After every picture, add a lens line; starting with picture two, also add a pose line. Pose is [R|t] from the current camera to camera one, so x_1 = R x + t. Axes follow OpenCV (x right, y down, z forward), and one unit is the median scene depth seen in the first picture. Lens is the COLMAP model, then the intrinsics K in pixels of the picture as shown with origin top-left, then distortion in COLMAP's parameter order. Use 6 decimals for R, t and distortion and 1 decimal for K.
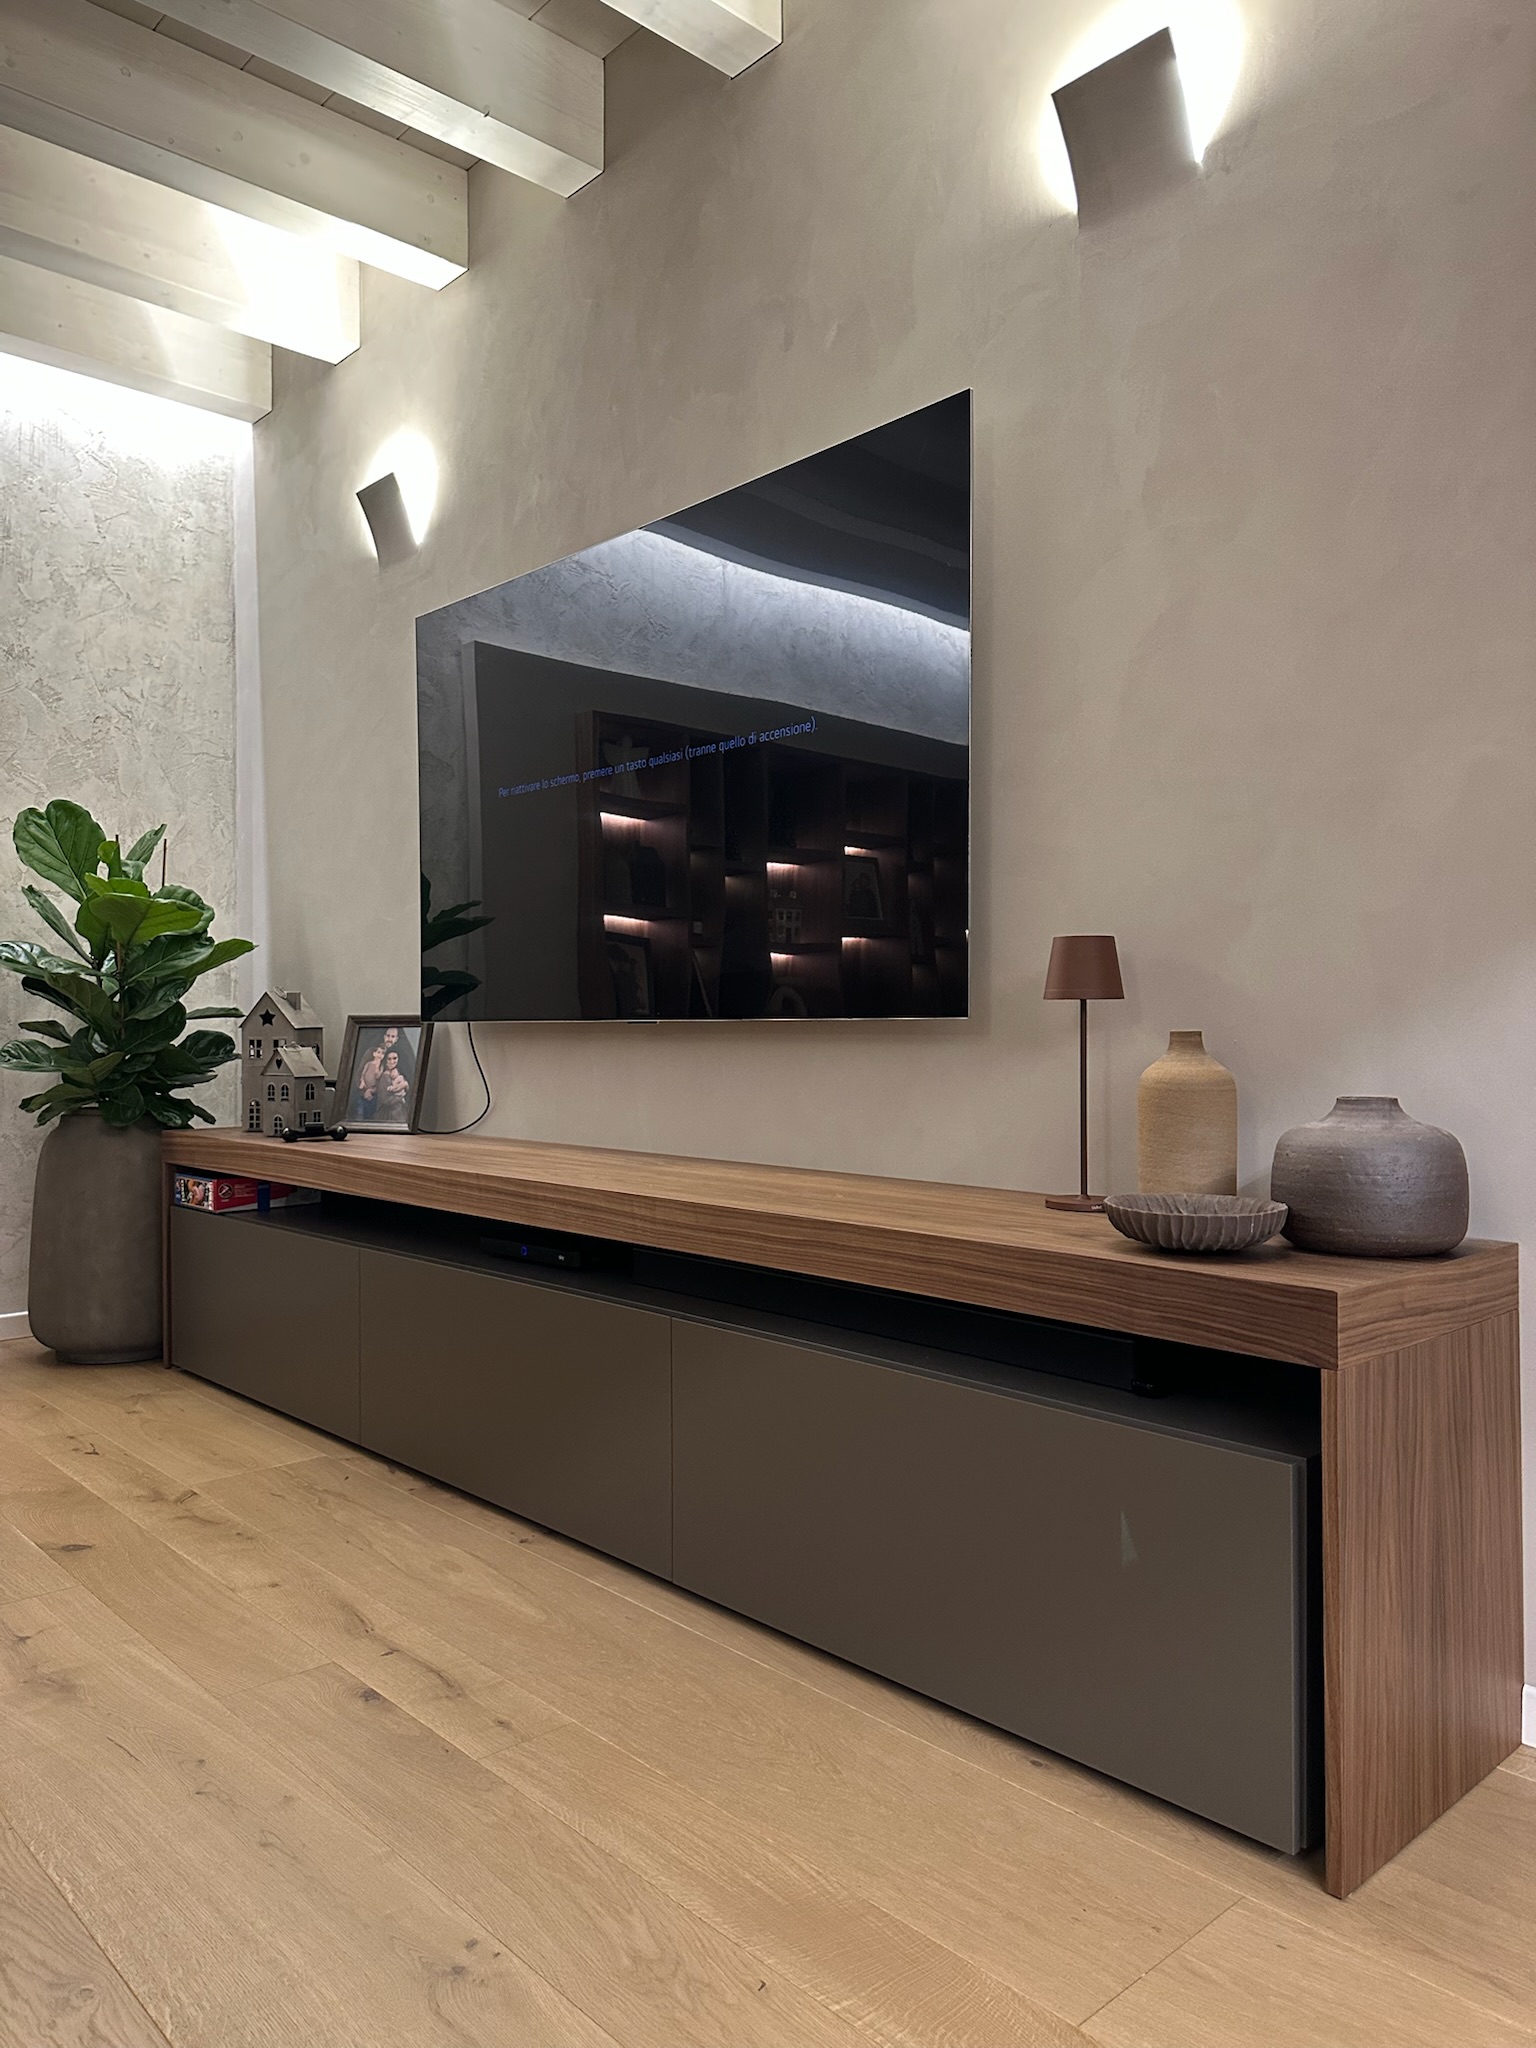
lens RADIAL K [[1440.9, 0, 768.0], [0, 1440.9, 1024.0], [0, 0, 1]] dist [0.097093, -0.130592]
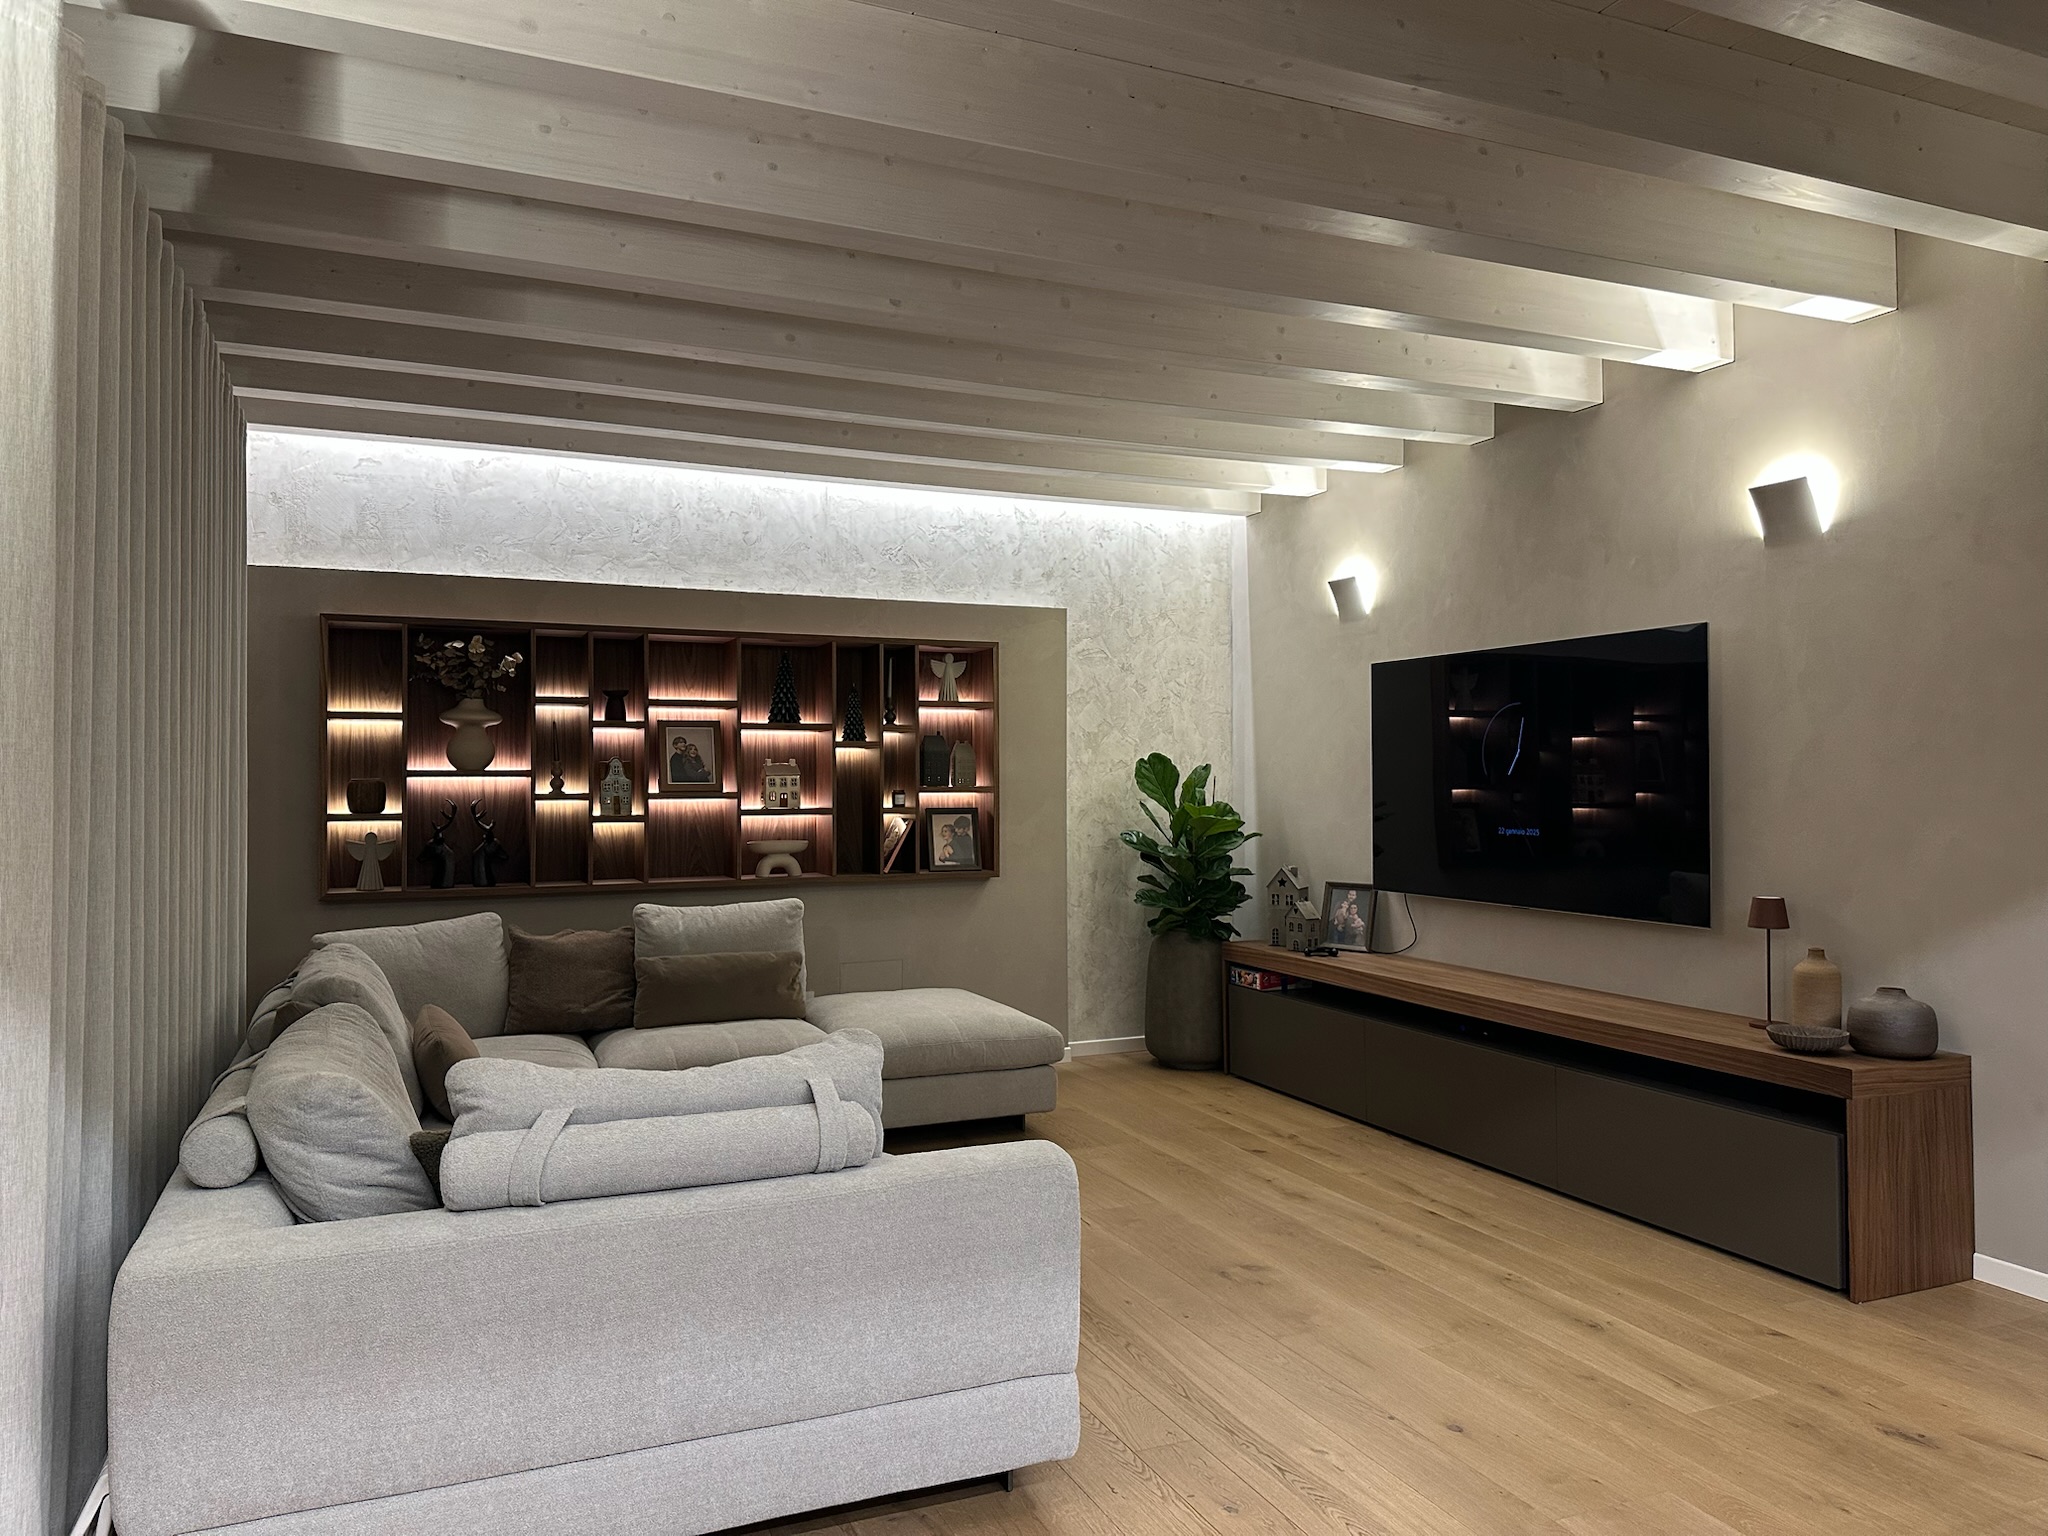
lens RADIAL K [[1420.9, 0, 1032.6], [0, 1420.9, 761.7], [0, 0, 1]] dist [0.155795, -0.282761]
pose [[0.945429, -0.004554, -0.325798, -0.058870], [0.002332, 0.999971, -0.007212, -0.139174], [0.325821, 0.006059, 0.945412, -0.758282]]
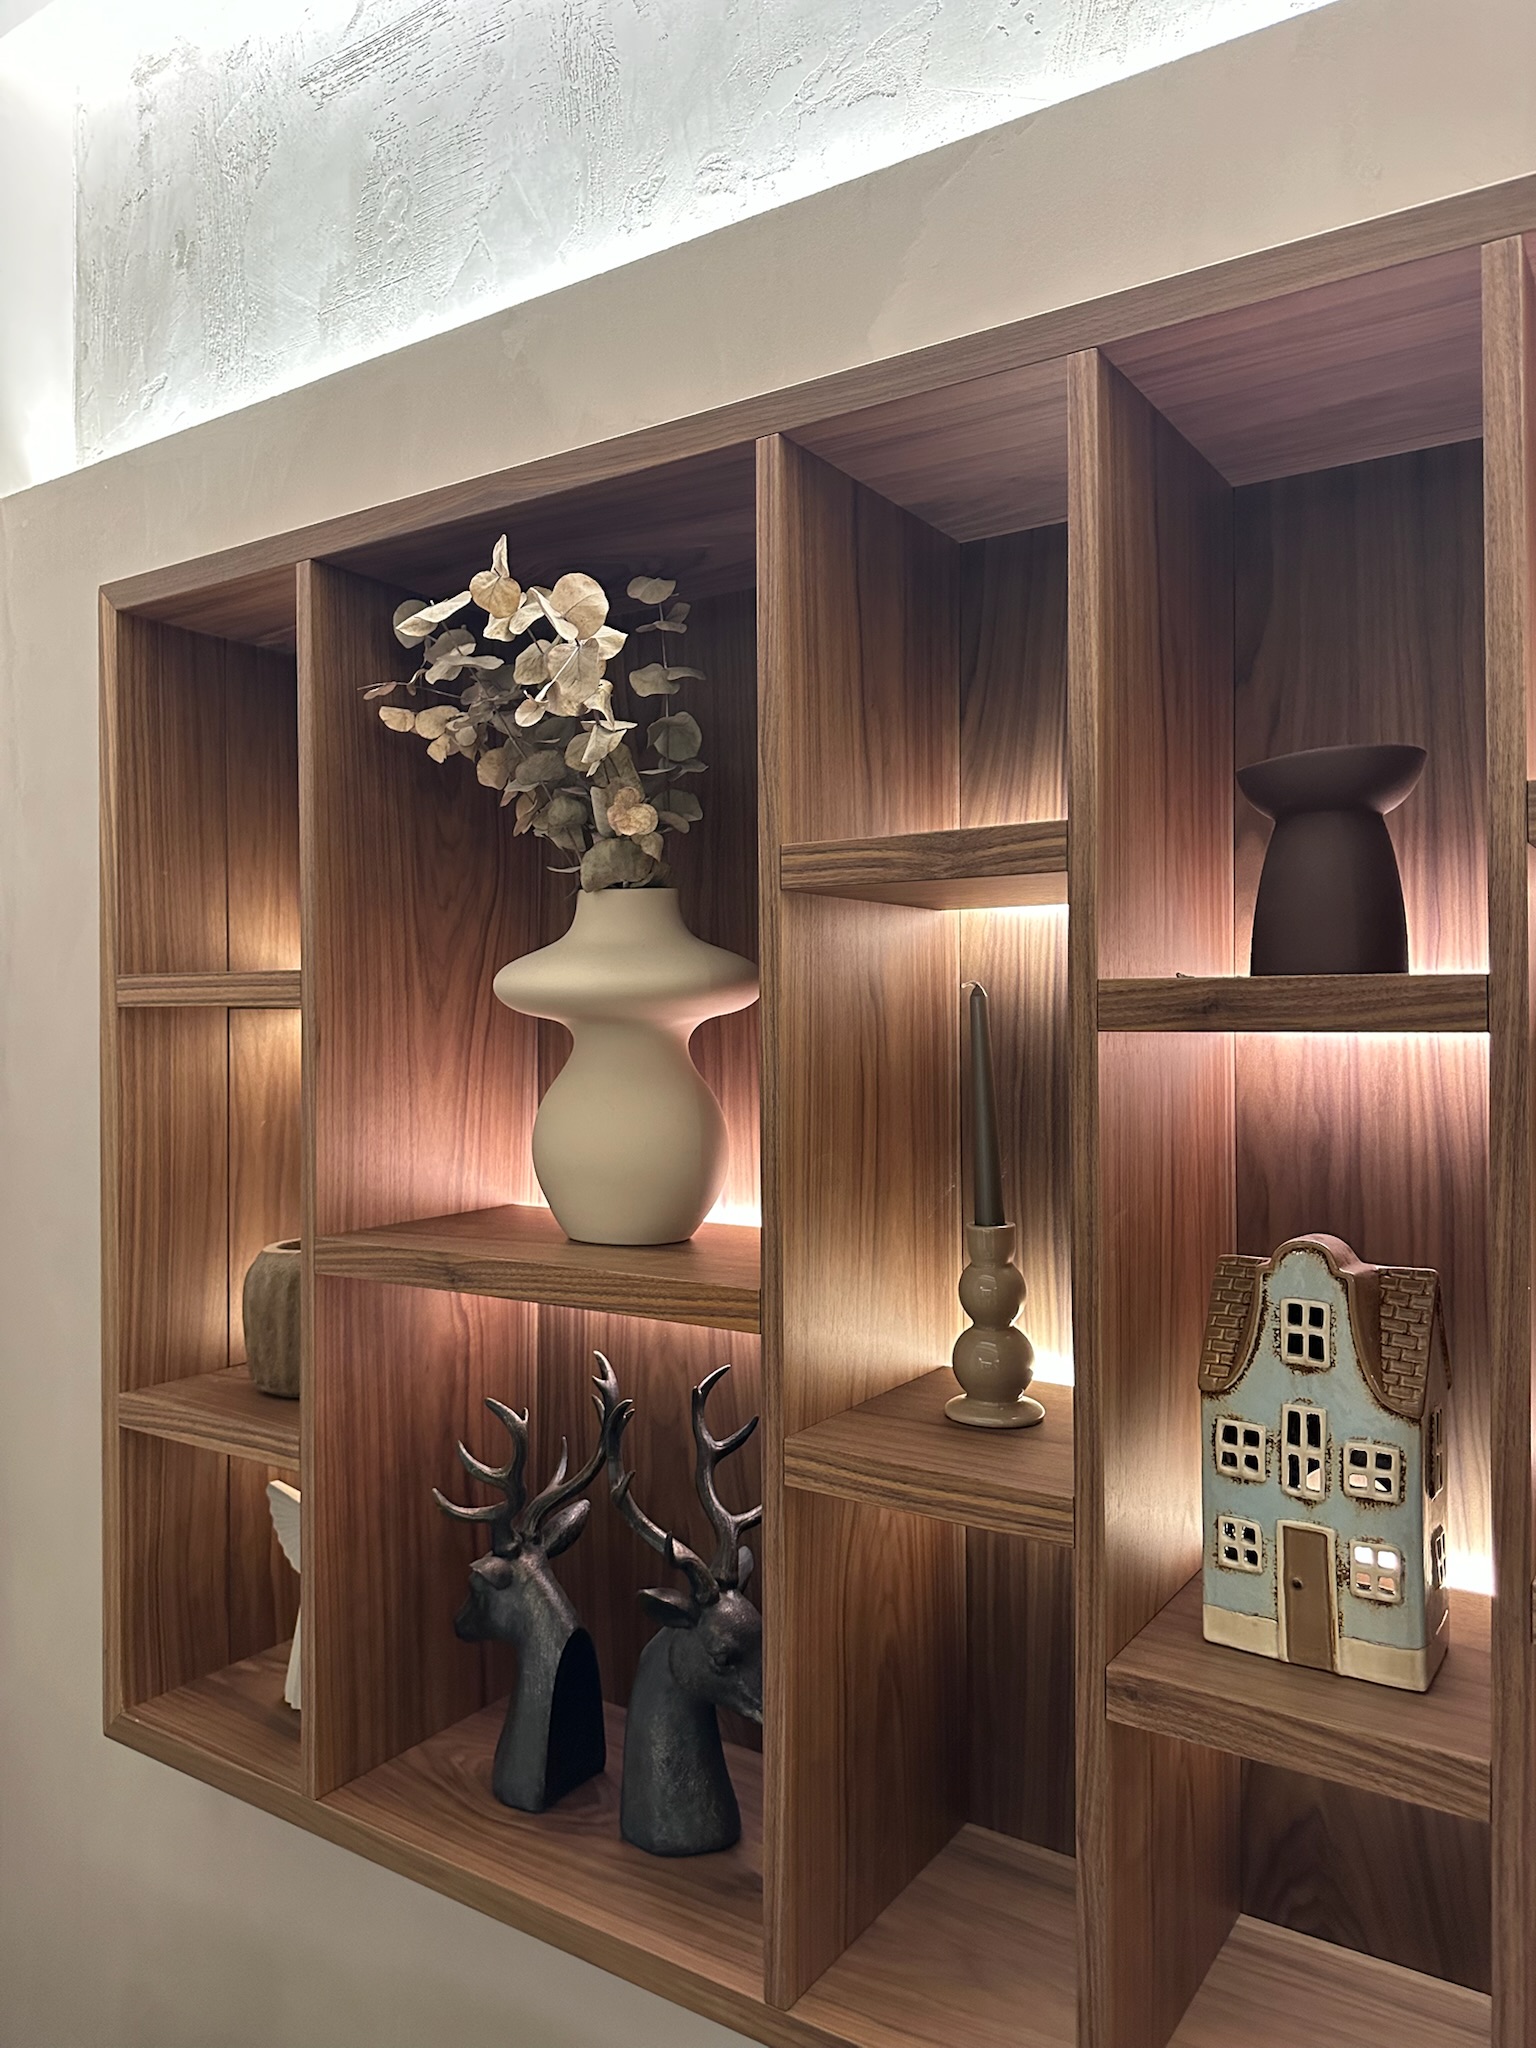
lens RADIAL K [[1440.9, 0, 768.0], [0, 1440.9, 1024.0], [0, 0, 1]] dist [0.097093, -0.130592]
pose [[0.241876, 0.001264, -0.970306, -0.832306], [0.007421, 0.999967, 0.003152, -0.191995], [0.970279, -0.007963, 0.241858, 0.490729]]
